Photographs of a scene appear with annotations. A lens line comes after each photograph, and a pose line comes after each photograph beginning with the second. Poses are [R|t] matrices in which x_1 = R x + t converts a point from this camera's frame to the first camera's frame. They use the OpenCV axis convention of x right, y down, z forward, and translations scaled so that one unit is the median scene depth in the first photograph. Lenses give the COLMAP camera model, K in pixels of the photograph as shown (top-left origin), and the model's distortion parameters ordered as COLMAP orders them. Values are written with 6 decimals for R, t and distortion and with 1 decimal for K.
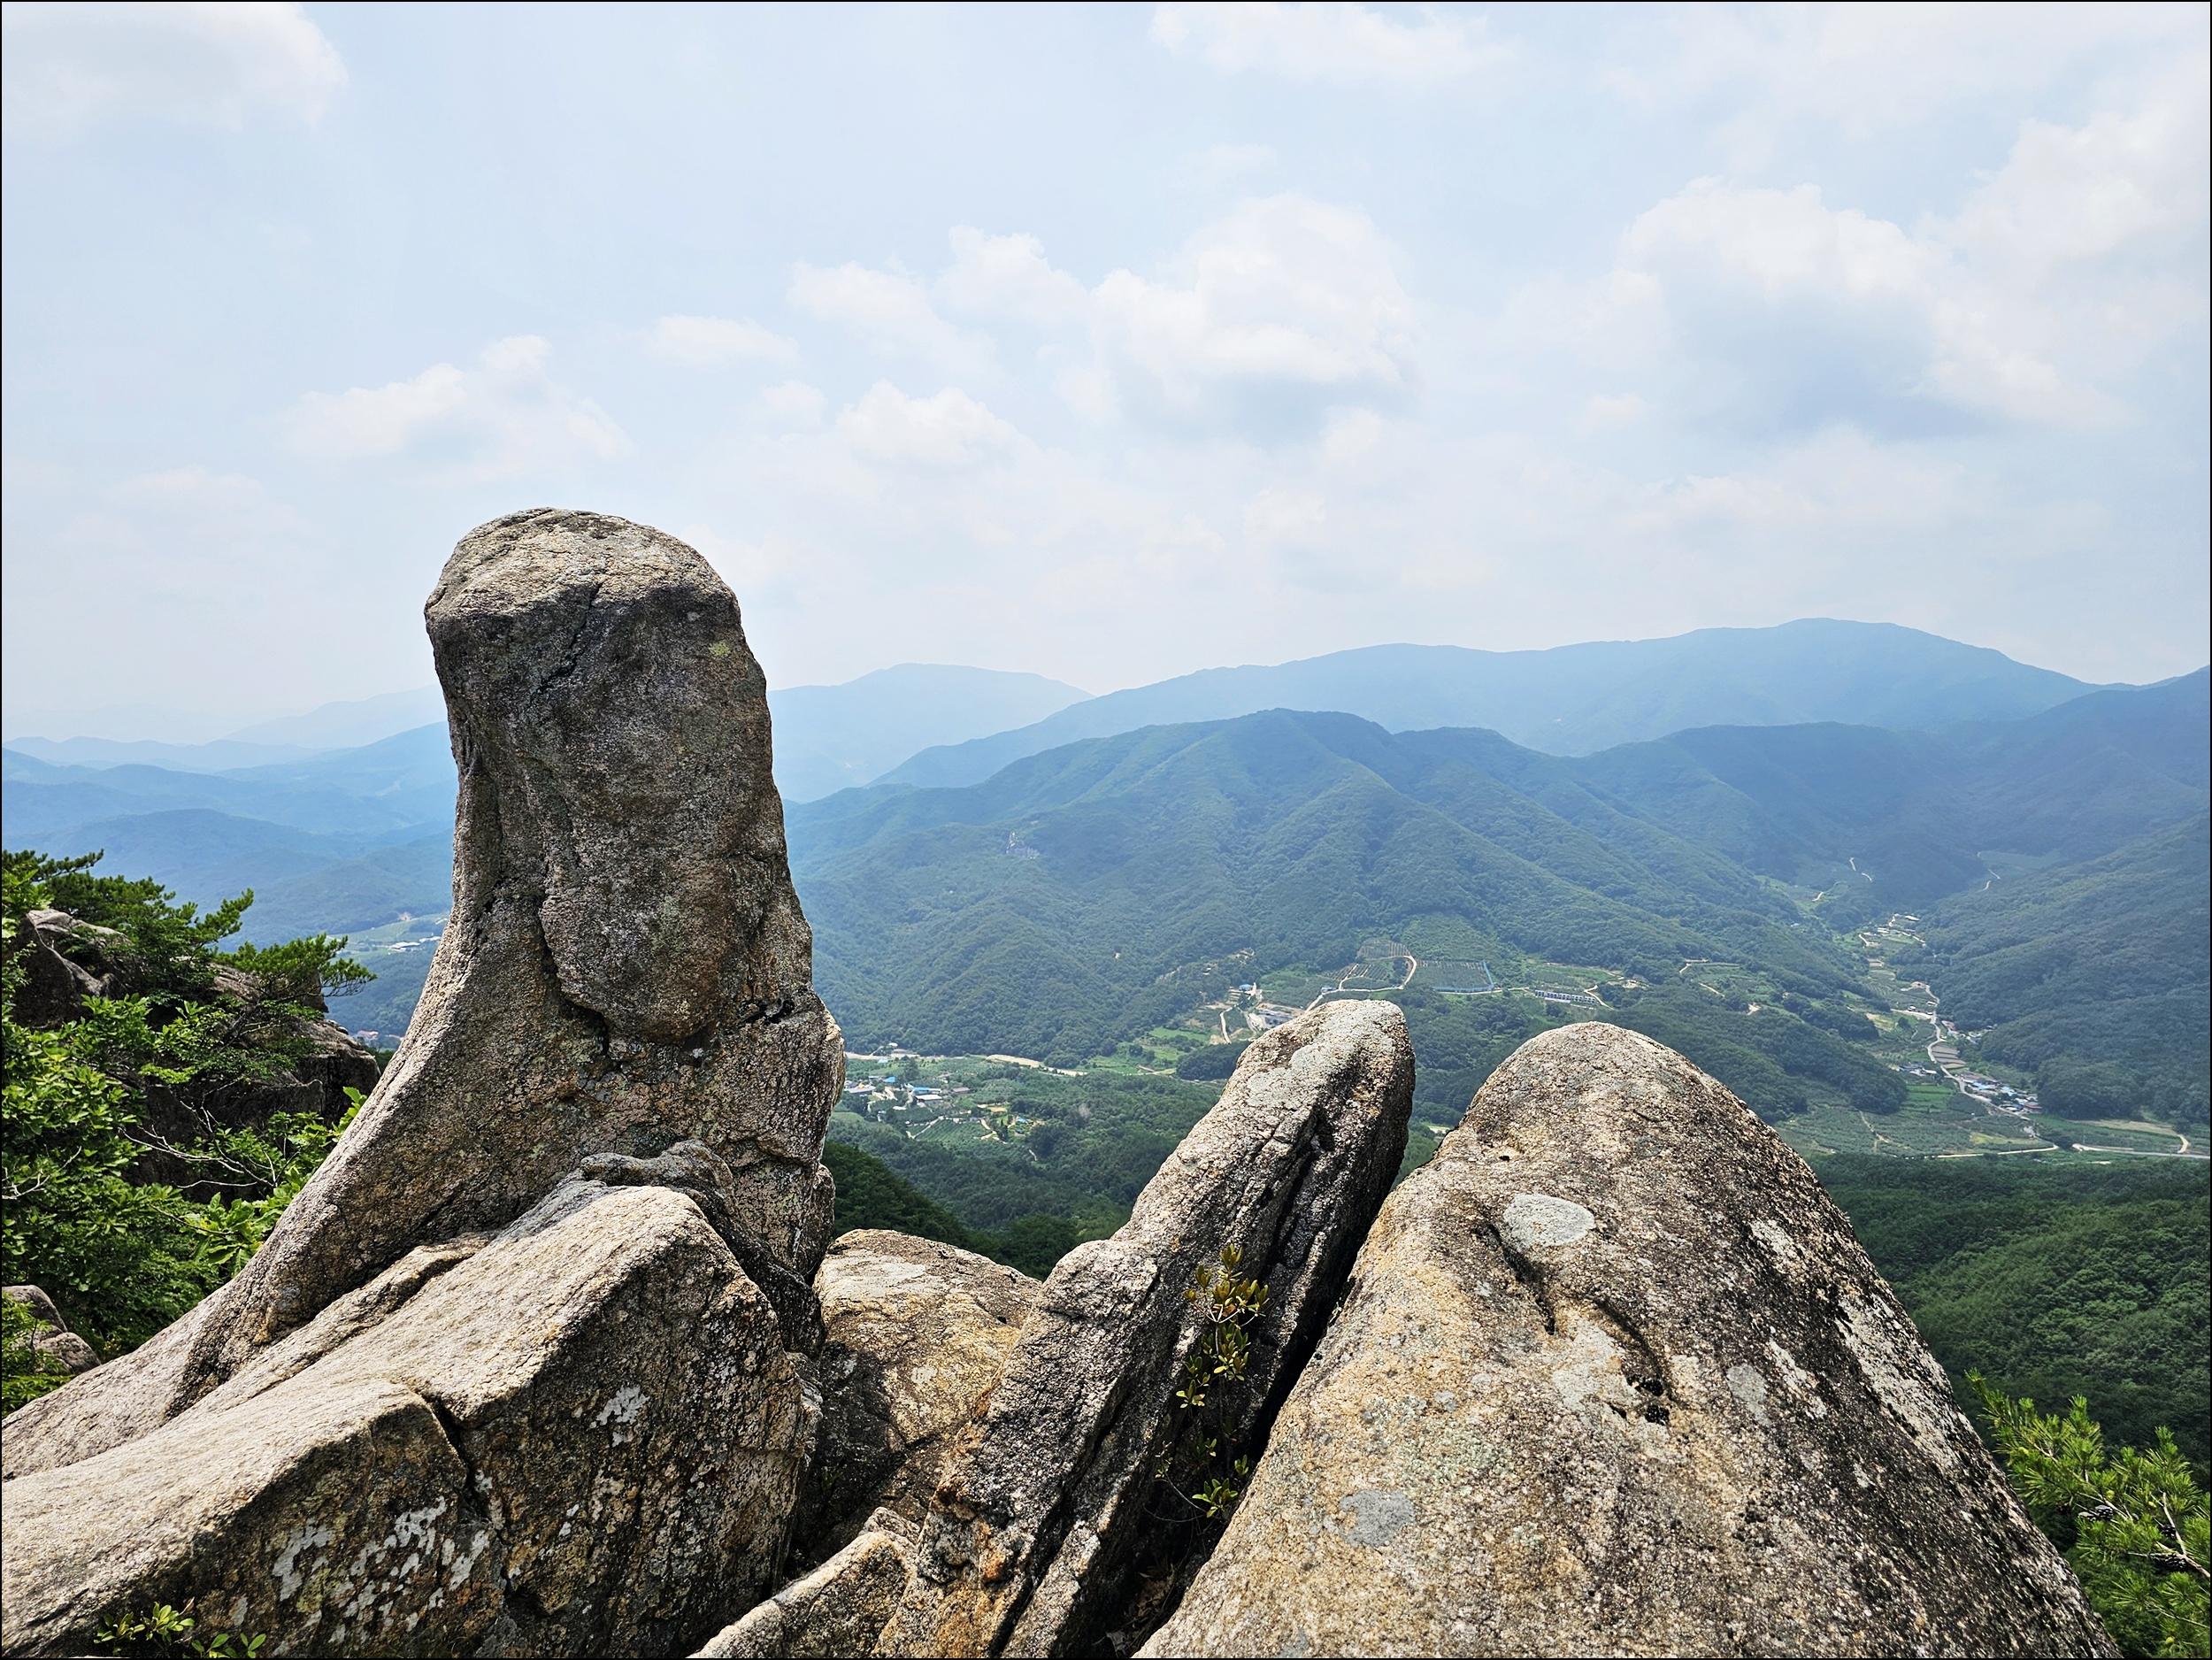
lens RADIAL K [[1489.4, 0, 1092.5], [0, 1489.4, 815.5], [0, 0, 1]] dist [0.074147, -0.070498]
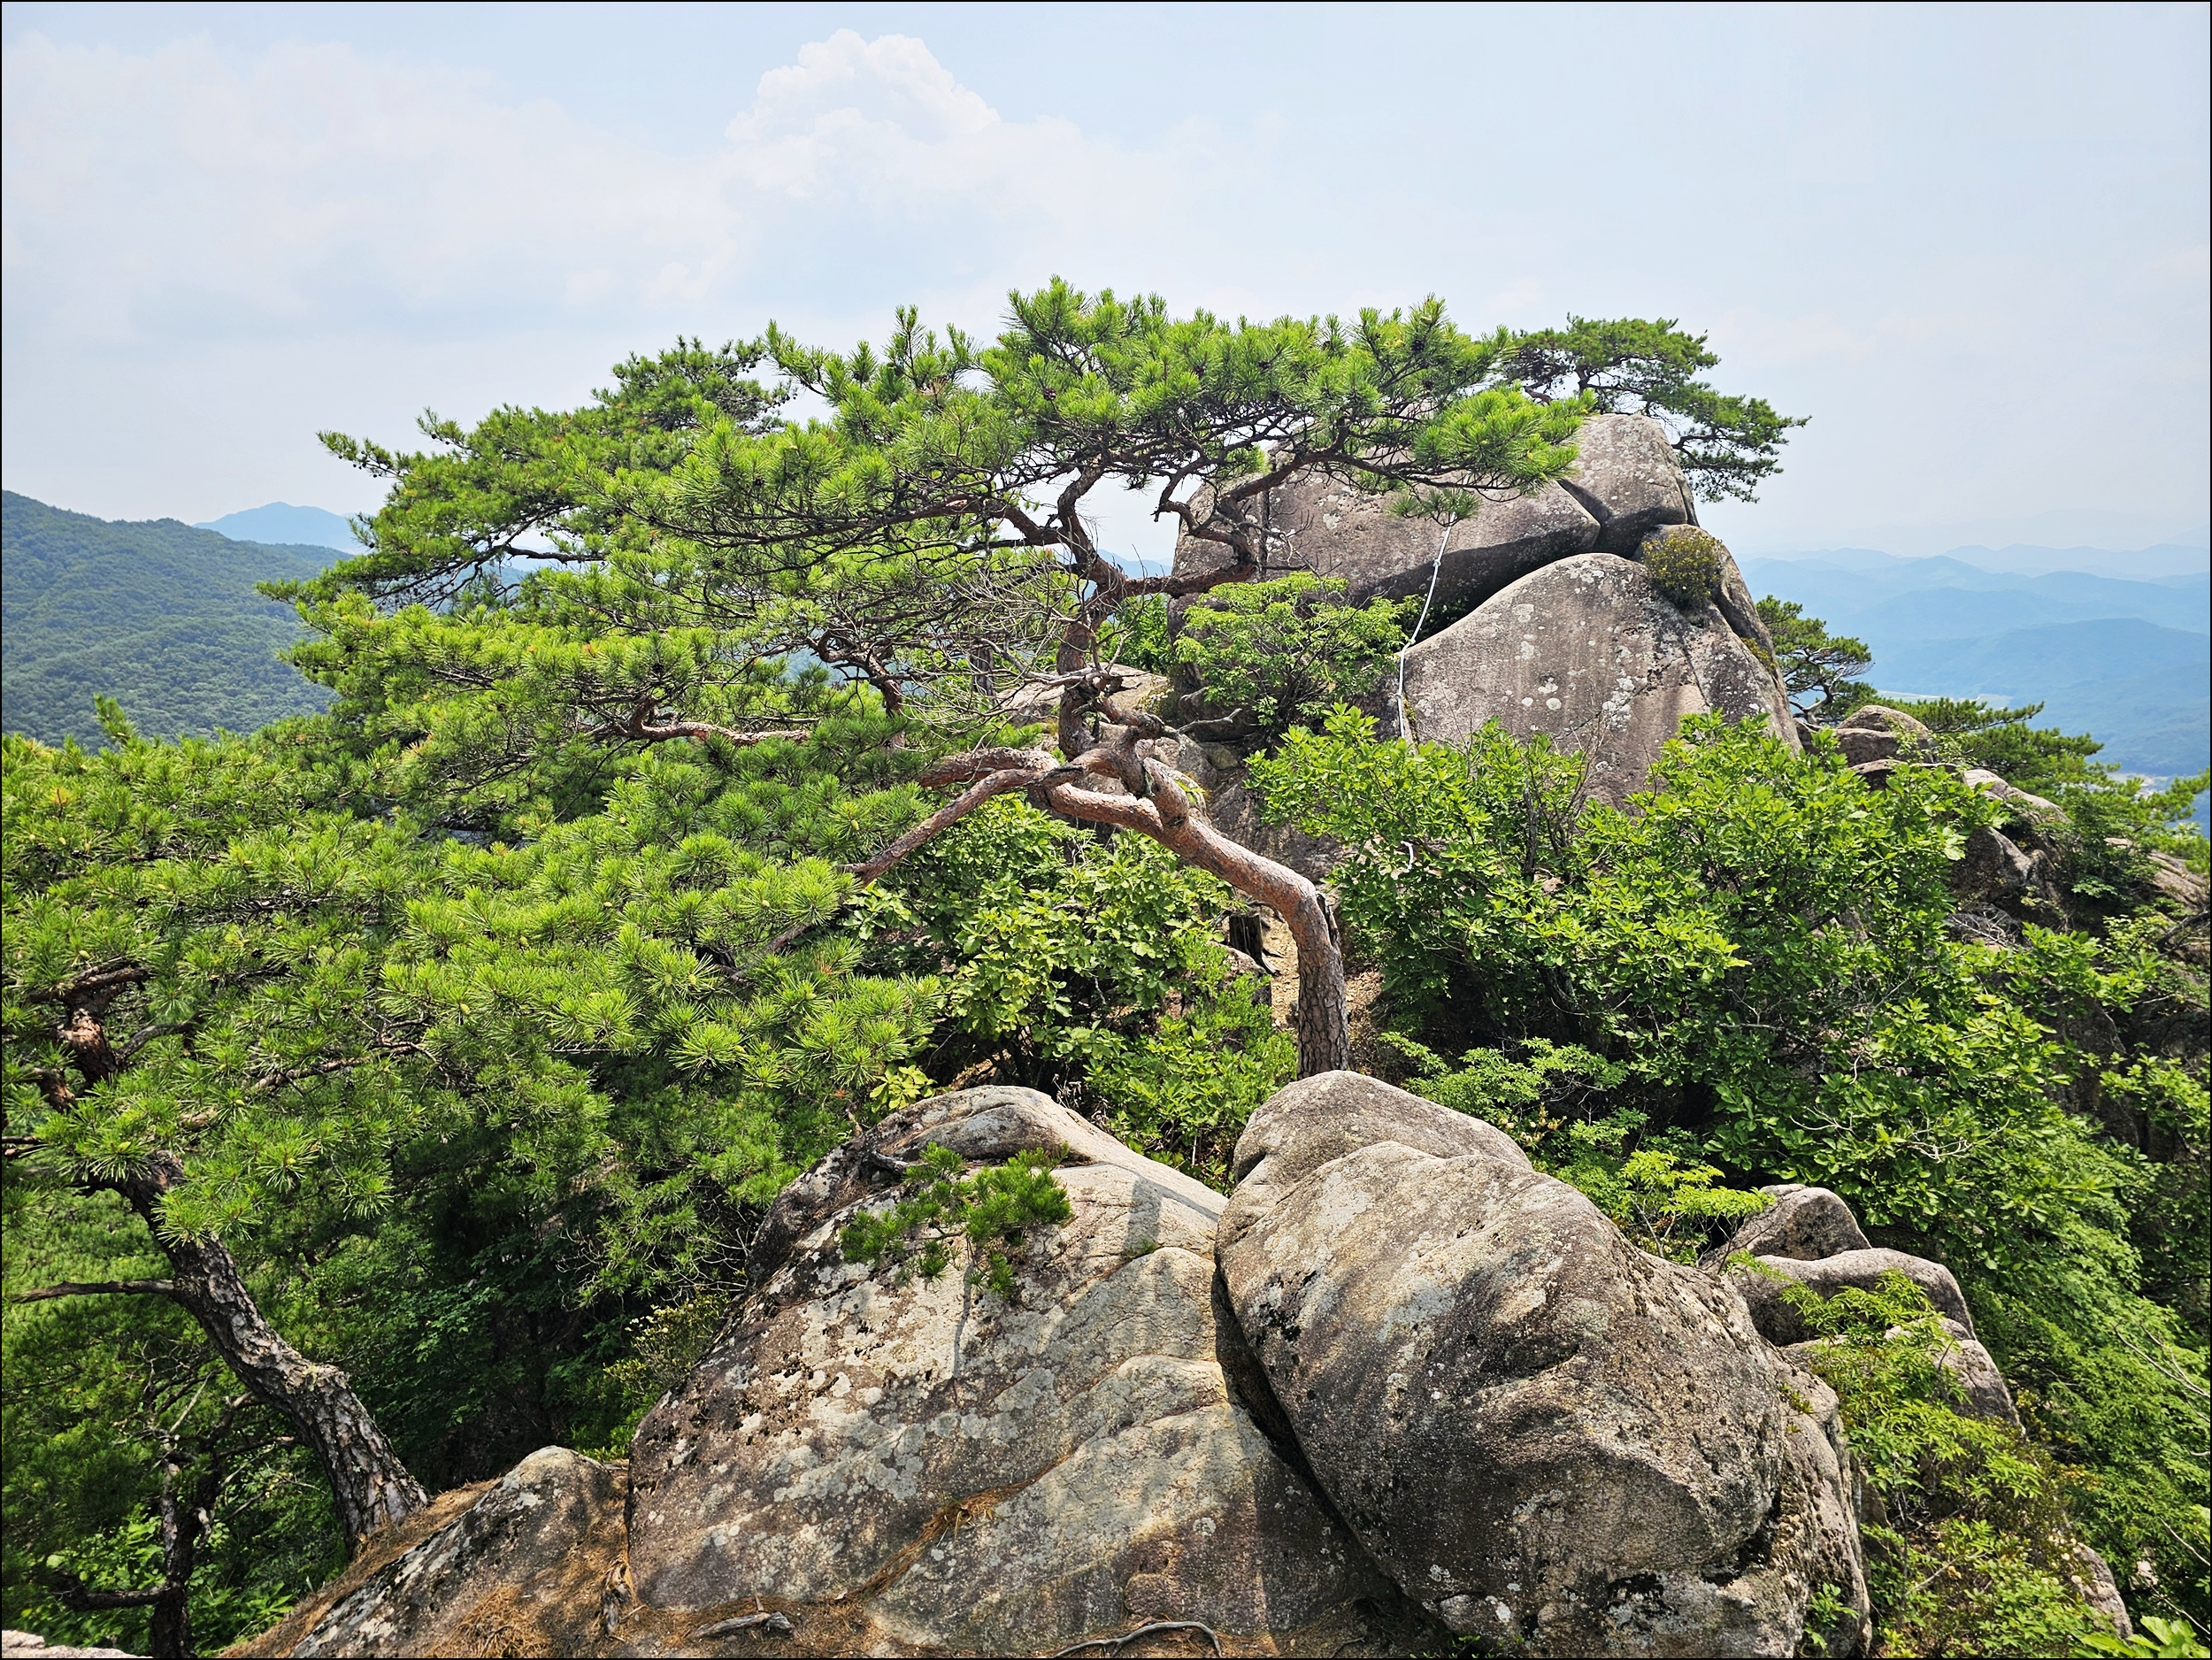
lens RADIAL K [[1481.3, 0, 1110.4], [0, 1481.3, 850.2], [0, 0, 1]] dist [0.065697, -0.061140]
pose [[0.434849, 0.160829, -0.886025, -0.631446], [-0.027018, 0.985809, 0.165681, -0.279845], [0.900098, -0.048107, 0.433023, 0.704119]]
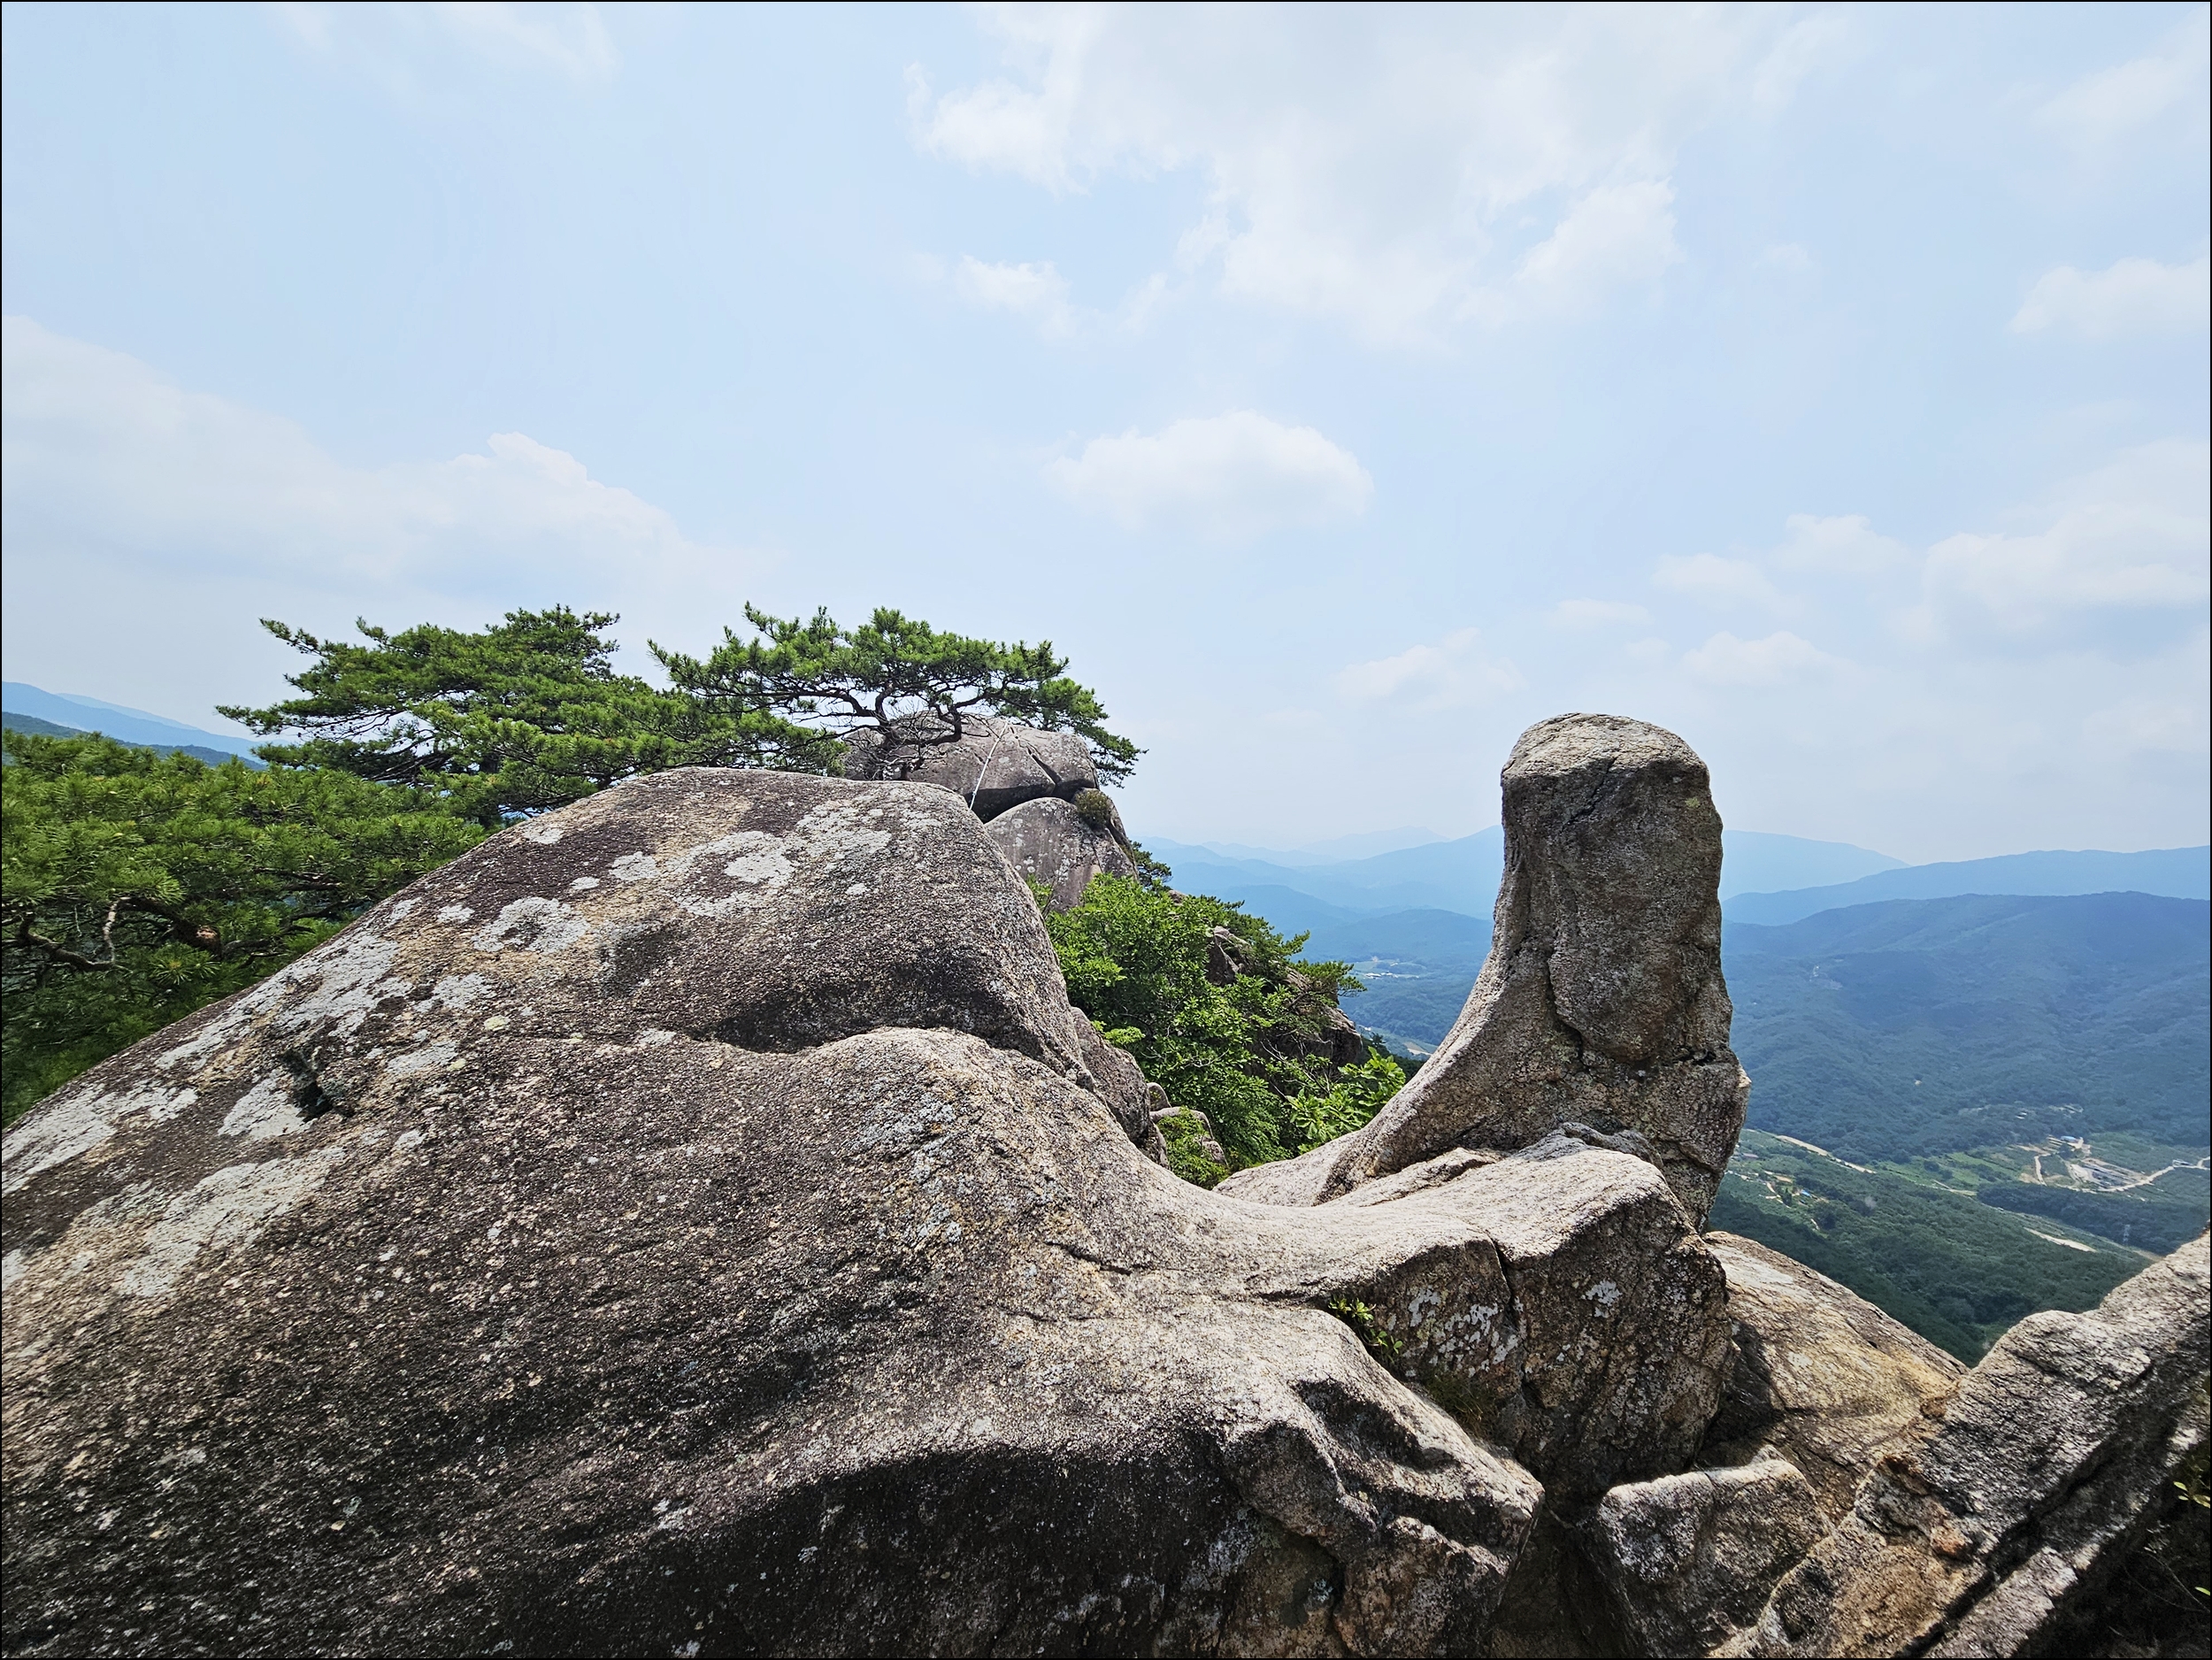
lens RADIAL K [[908.2, 0, 1115.6], [0, 908.2, 833.4], [0, 0, 1]] dist [-0.000616, 0.000933]
pose [[0.750715, 0.063698, -0.657548, -0.092055], [-0.118466, 0.992187, -0.039136, 0.023482], [0.649917, 0.107278, 0.752395, -0.045638]]
